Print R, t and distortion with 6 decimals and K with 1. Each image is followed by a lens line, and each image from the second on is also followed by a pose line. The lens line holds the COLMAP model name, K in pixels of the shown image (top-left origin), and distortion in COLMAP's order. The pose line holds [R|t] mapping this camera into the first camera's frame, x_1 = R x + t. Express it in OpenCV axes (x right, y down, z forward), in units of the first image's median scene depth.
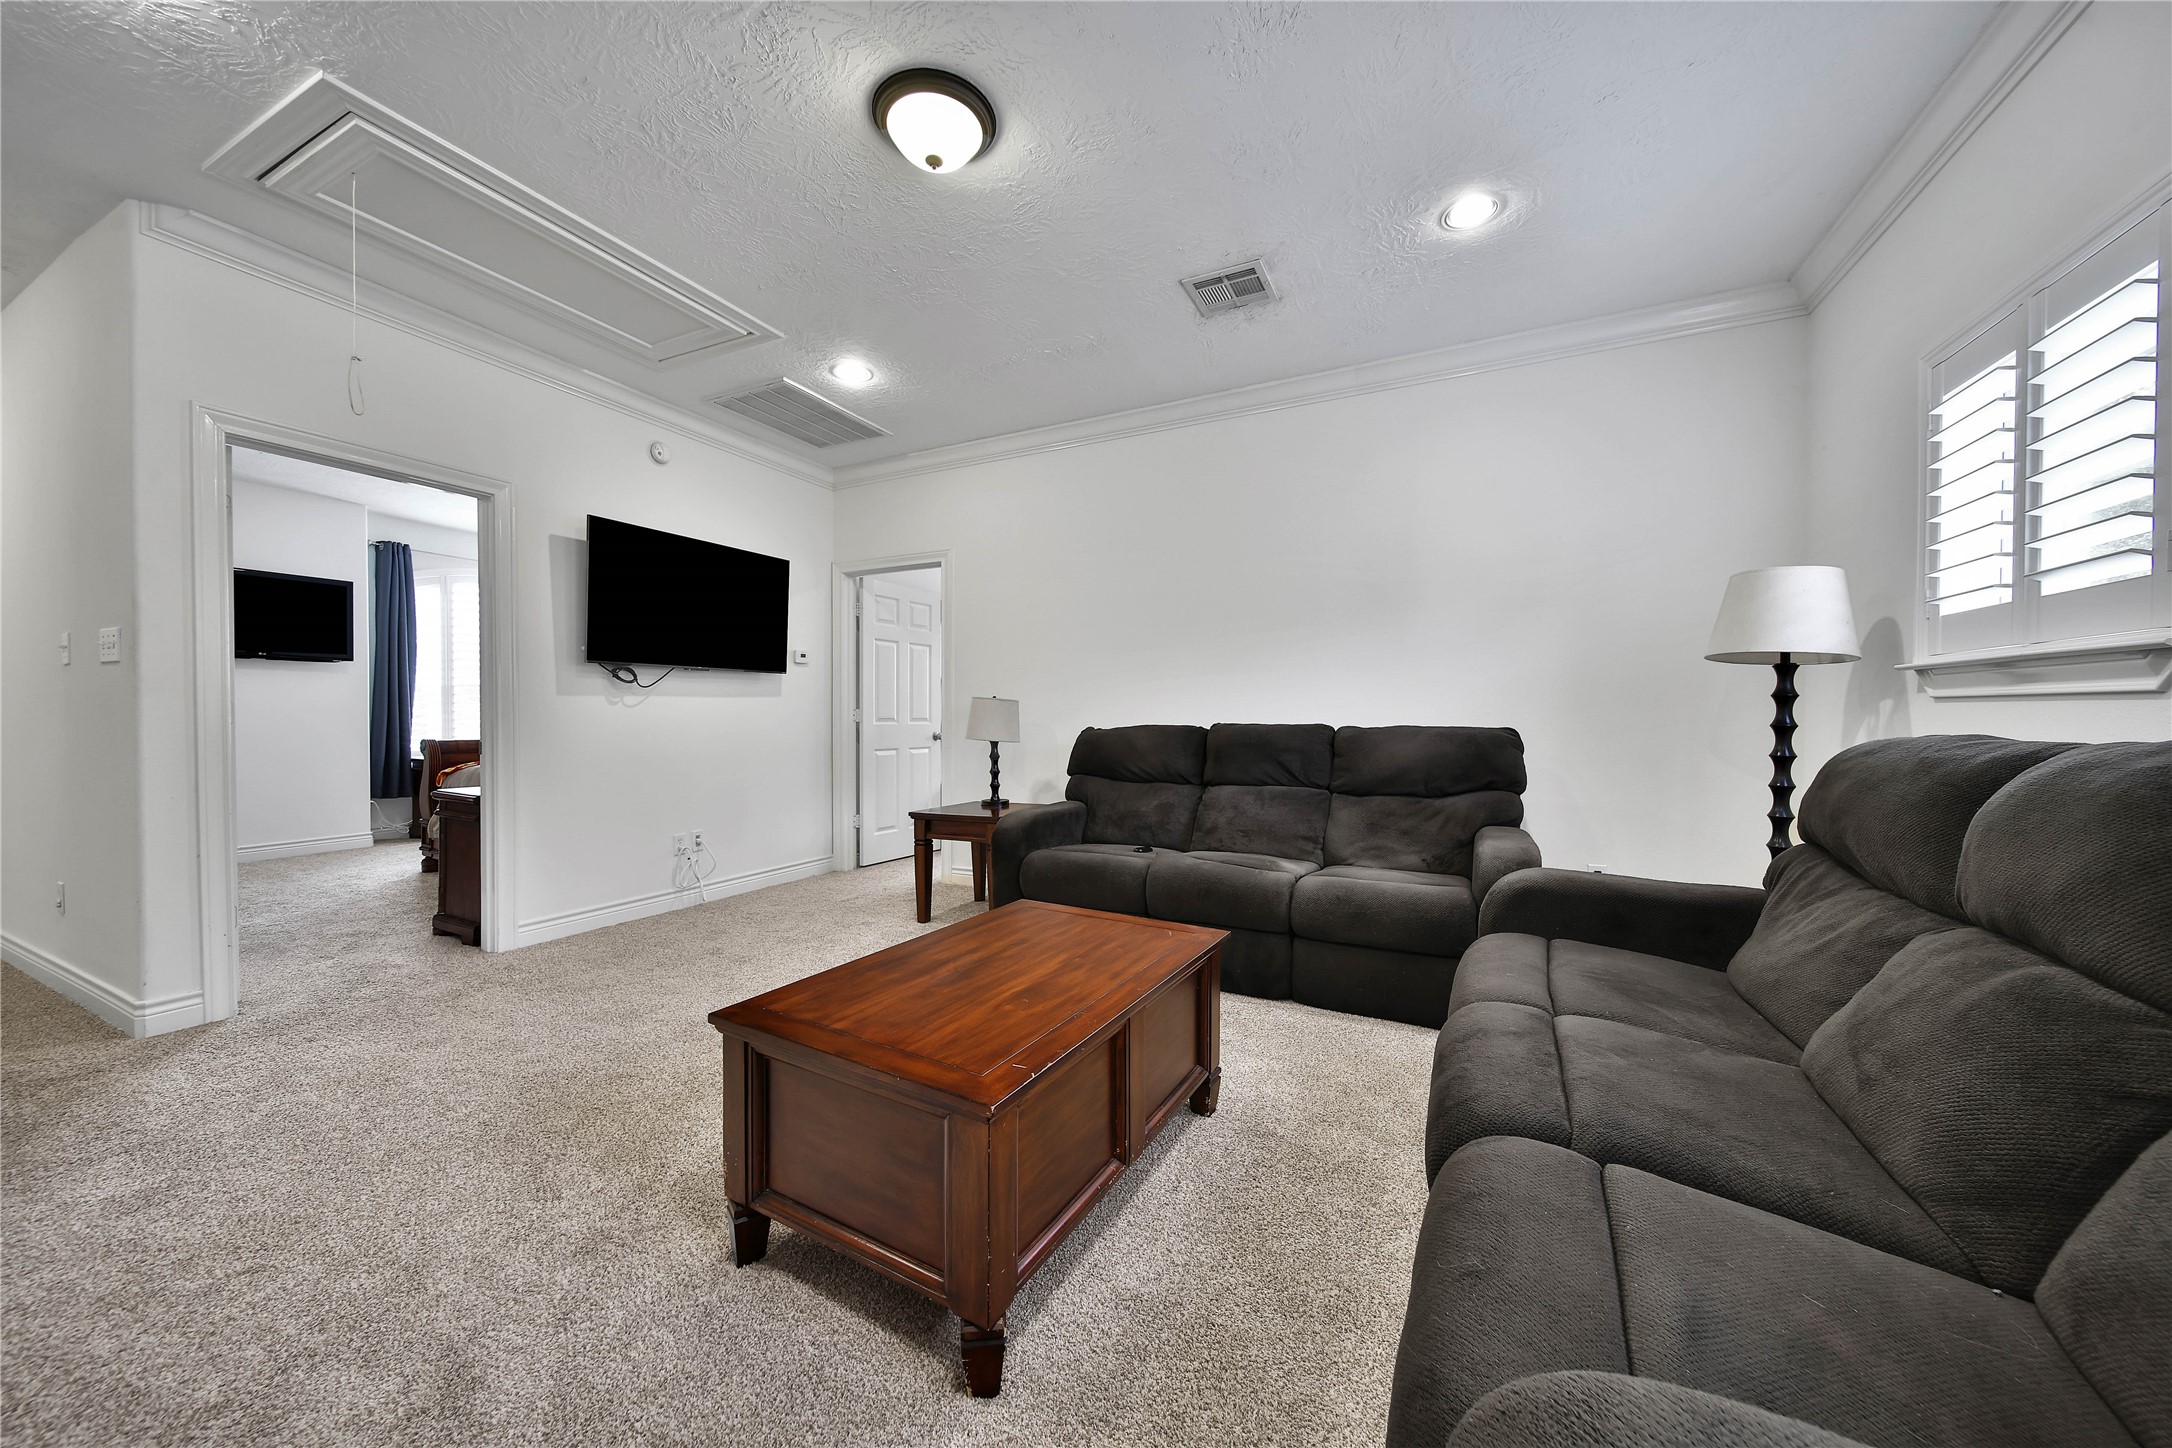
lens RADIAL K [[762.9, 0, 1077.6], [0, 762.9, 731.5], [0, 0, 1]] dist [-0.000382, -0.000194]
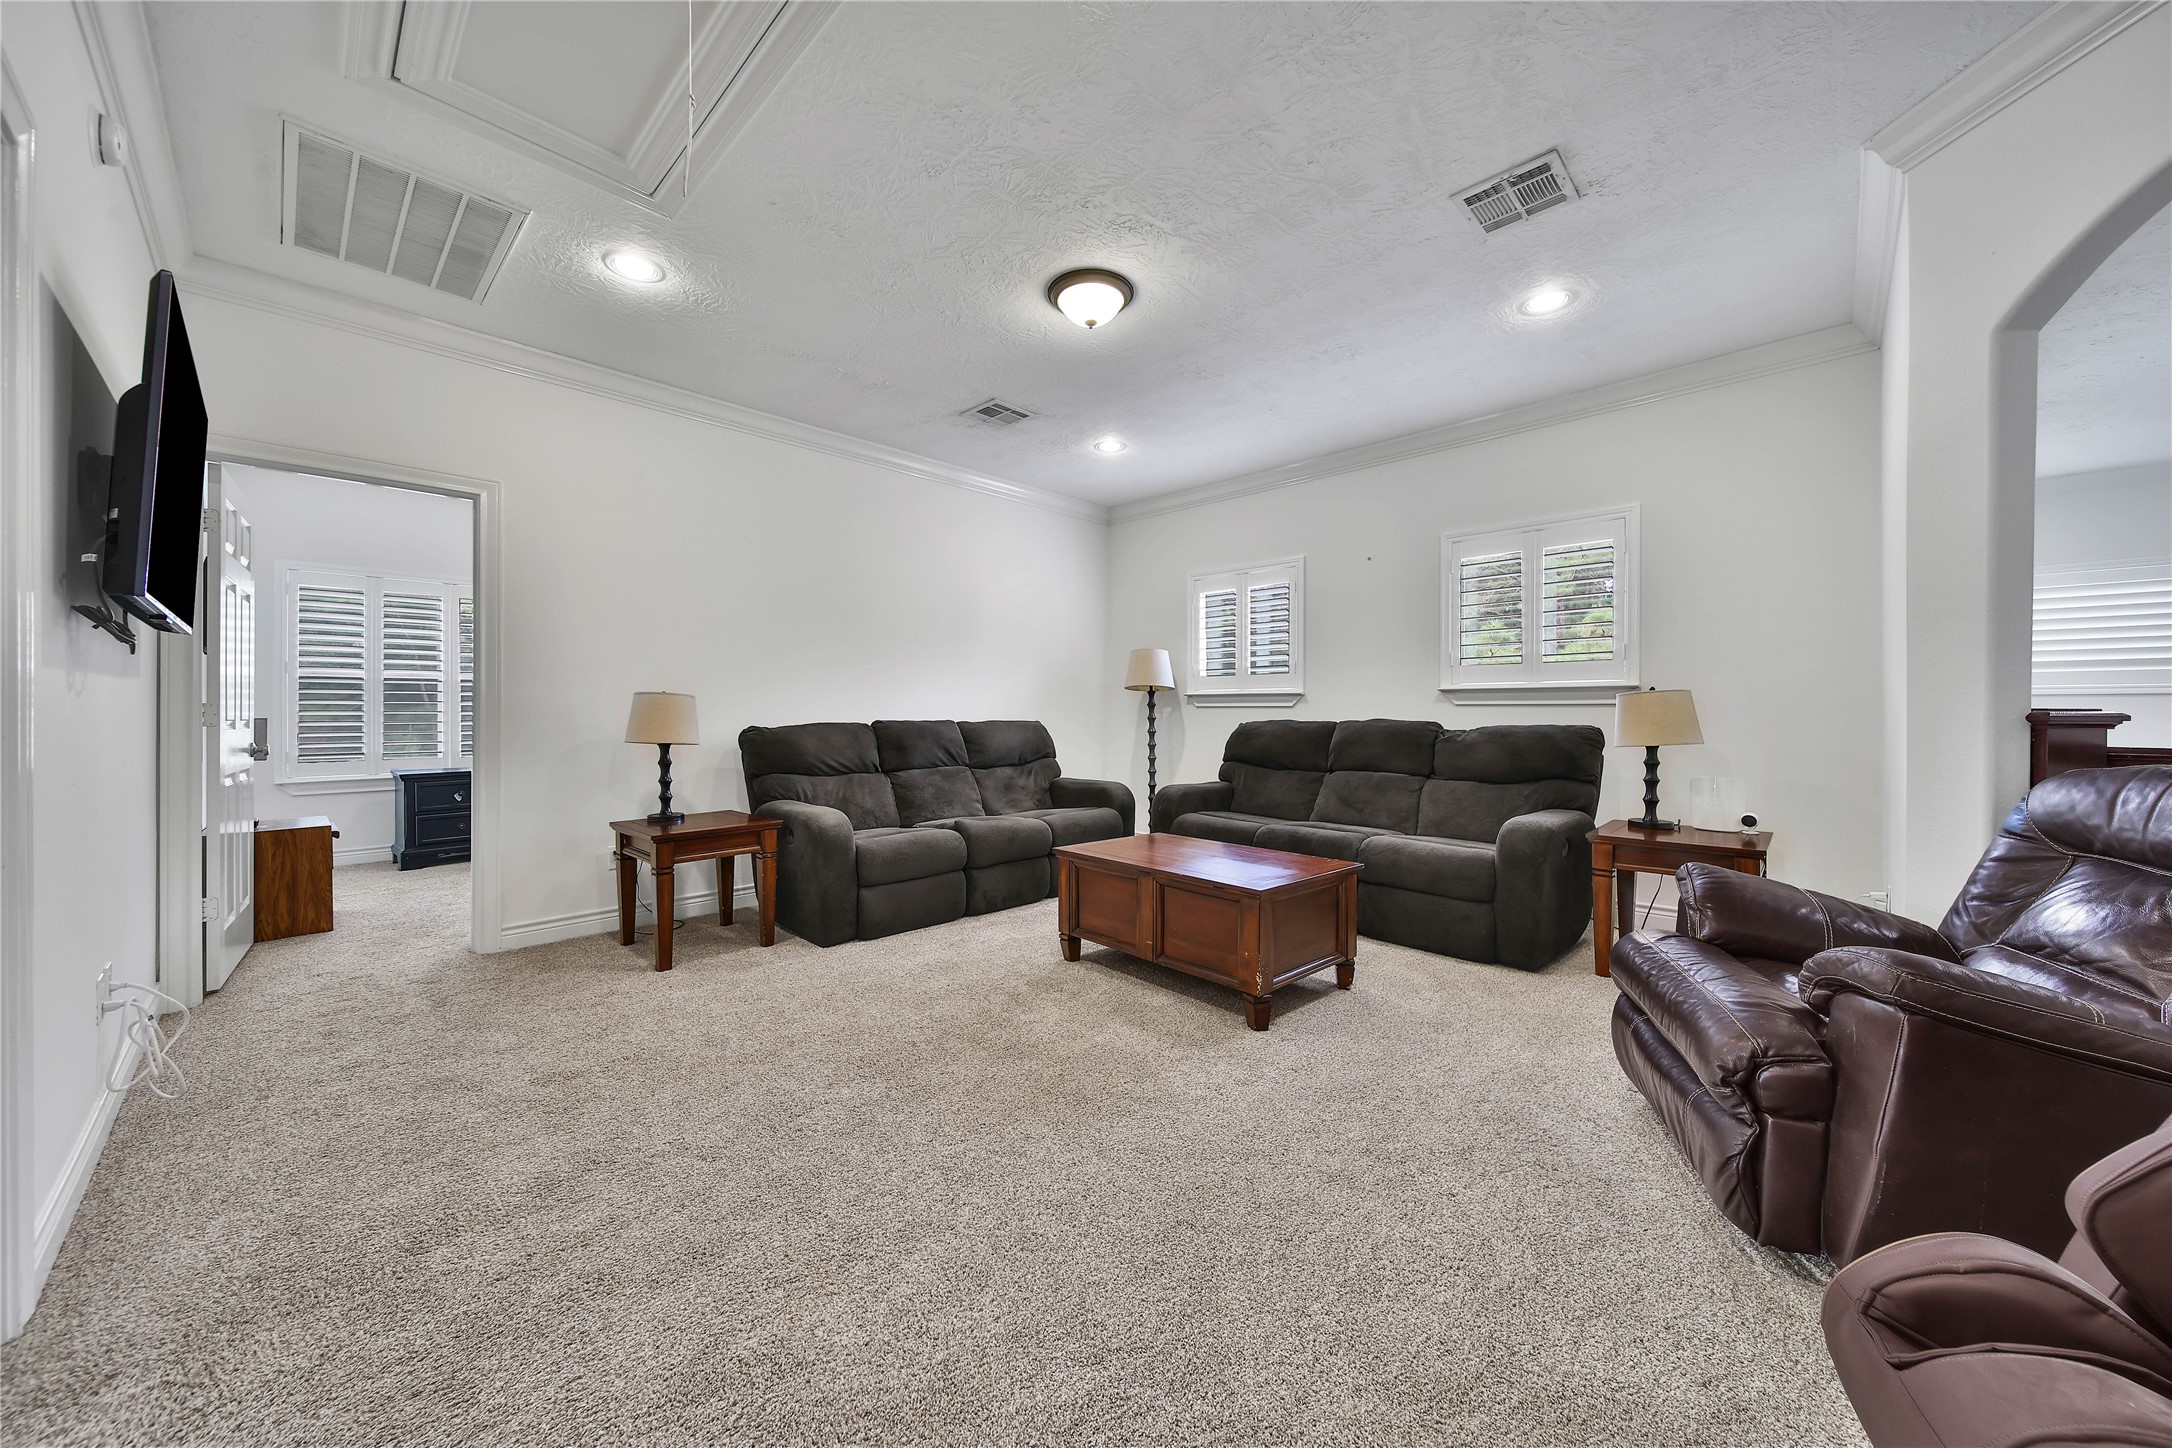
lens RADIAL K [[762.9, 0, 1077.6], [0, 762.9, 731.5], [0, 0, 1]] dist [-0.000382, -0.000194]
pose [[0.306169, -0.026128, 0.951619, -0.894782], [0.016933, 0.999615, 0.021998, -0.014962], [-0.951827, 0.009379, 0.306493, 0.347410]]
